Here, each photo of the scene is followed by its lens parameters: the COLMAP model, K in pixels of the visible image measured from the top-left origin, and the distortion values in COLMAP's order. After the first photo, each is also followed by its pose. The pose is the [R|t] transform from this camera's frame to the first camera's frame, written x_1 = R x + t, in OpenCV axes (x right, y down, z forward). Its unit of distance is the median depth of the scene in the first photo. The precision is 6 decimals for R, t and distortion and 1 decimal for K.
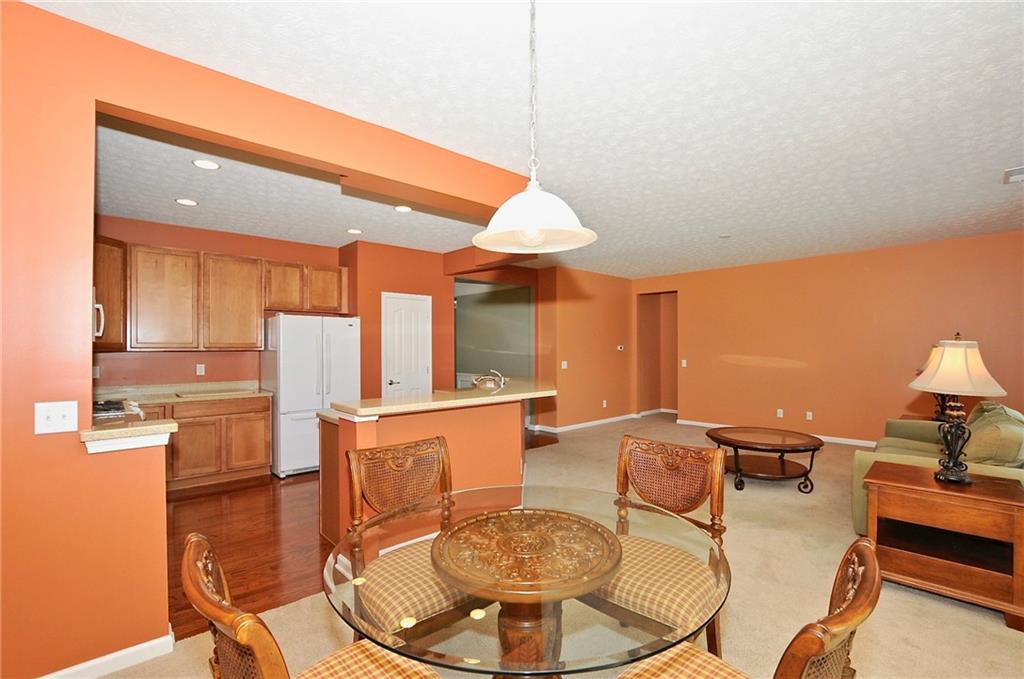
lens RADIAL K [[453.5, 0, 509.5], [0, 453.5, 343.4], [0, 0, 1]] dist [-0.020120, 0.002719]
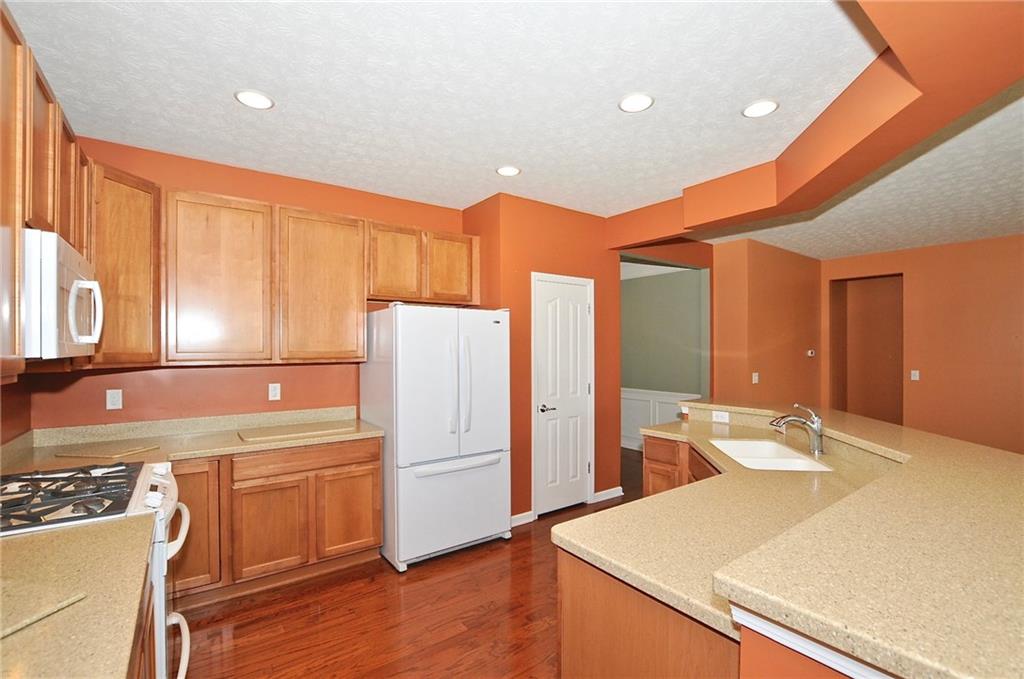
lens RADIAL K [[453.5, 0, 512.6], [0, 453.5, 343.8], [0, 0, 1]] dist [-0.020120, 0.002719]
pose [[0.994565, 0.001500, -0.104108, -0.271069], [-0.000979, 0.999987, 0.005054, -0.013538], [0.104115, -0.004924, 0.994553, 0.379375]]
